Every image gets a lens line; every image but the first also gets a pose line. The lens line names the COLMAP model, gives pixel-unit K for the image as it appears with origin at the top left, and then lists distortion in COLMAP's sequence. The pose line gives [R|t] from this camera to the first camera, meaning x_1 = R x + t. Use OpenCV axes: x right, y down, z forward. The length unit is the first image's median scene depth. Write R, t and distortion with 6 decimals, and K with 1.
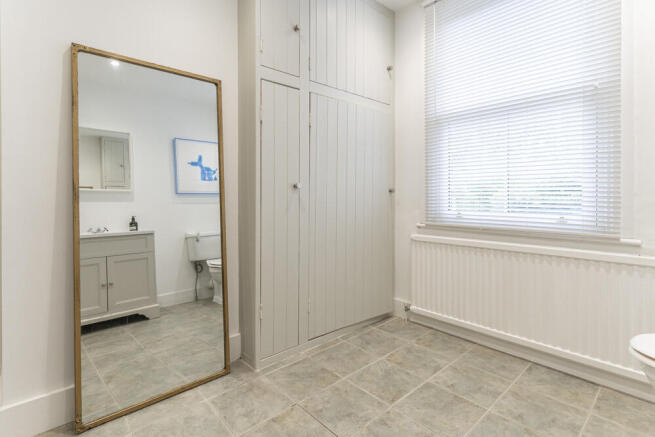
lens RADIAL K [[323.6, 0, 331.0], [0, 323.6, 208.4], [0, 0, 1]] dist [0.000648, -0.000257]
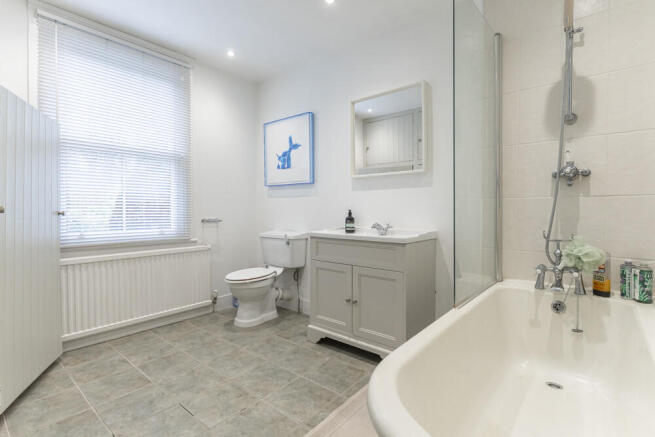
lens RADIAL K [[323.6, 0, 331.0], [0, 323.6, 208.4], [0, 0, 1]] dist [0.000648, -0.000257]
pose [[-0.151355, 0.001615, 0.988478, -1.001707], [0.038736, 0.999240, 0.004299, -0.057242], [-0.987720, 0.038941, -0.151303, 0.386254]]
